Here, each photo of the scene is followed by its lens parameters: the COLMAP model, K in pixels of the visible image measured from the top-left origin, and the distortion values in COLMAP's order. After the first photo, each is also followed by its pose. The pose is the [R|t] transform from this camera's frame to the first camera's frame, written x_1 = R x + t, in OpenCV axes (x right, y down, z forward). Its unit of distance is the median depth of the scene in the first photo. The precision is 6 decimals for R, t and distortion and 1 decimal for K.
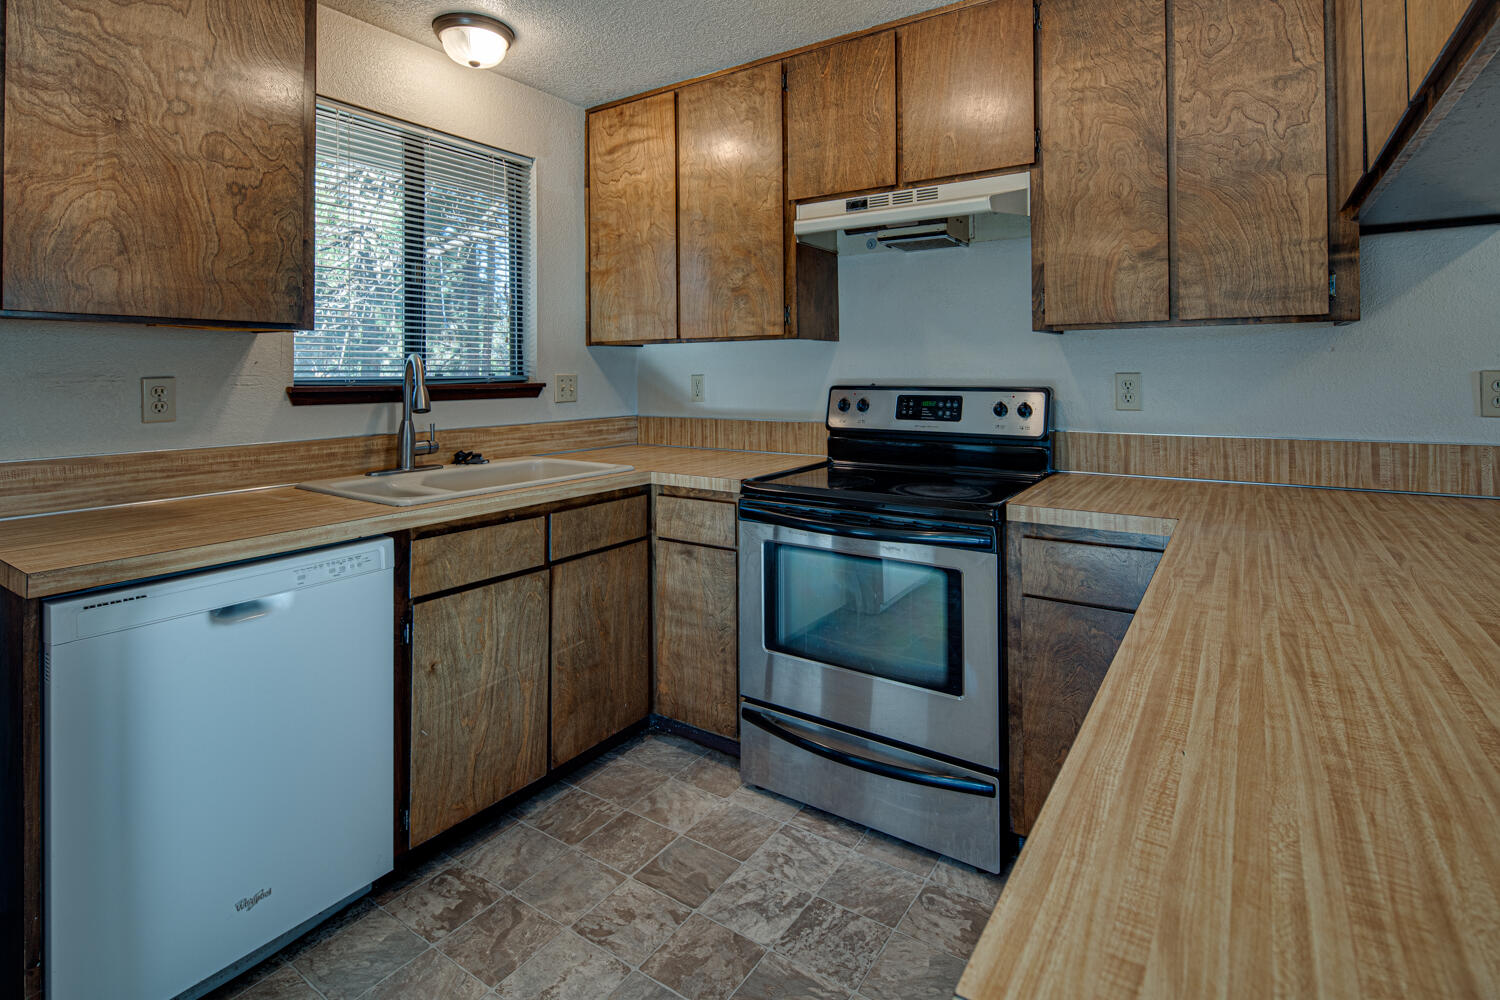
lens RADIAL K [[746.1, 0, 743.8], [0, 746.1, 362.9], [0, 0, 1]] dist [0.002371, -0.000458]
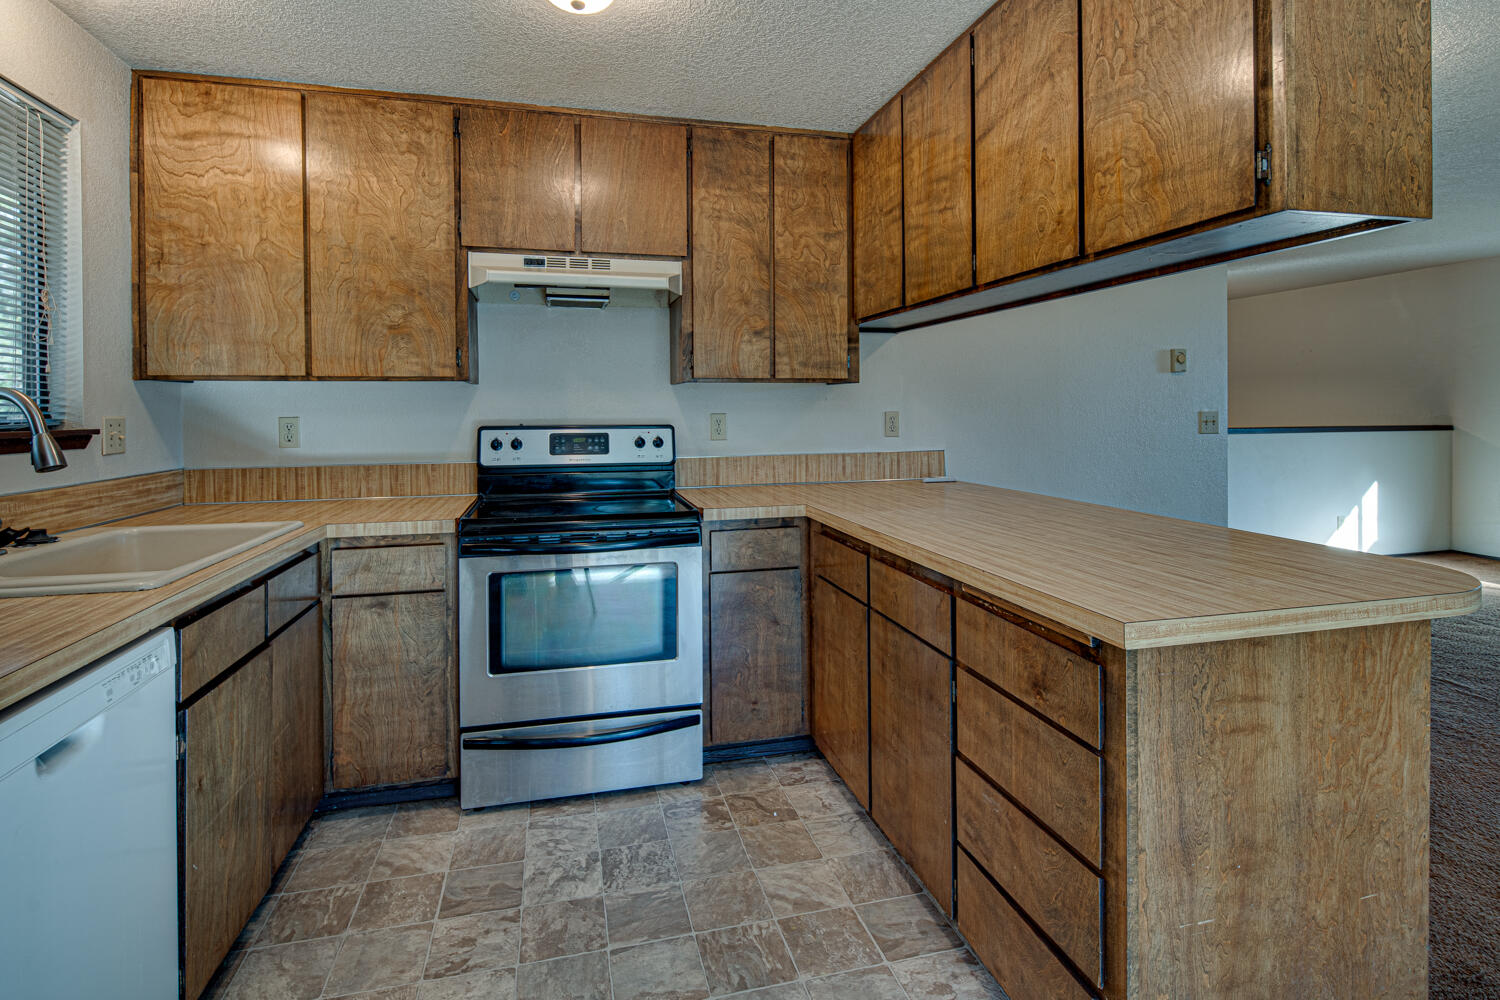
lens RADIAL K [[742.0, 0, 750.0], [0, 742.0, 415.3], [0, 0, 1]] dist [0.000112, -0.000783]
pose [[0.660492, -0.003547, 0.750824, -0.486234], [-0.006885, 0.999918, 0.010781, 0.001361], [-0.750801, -0.012290, 0.660414, 0.032454]]
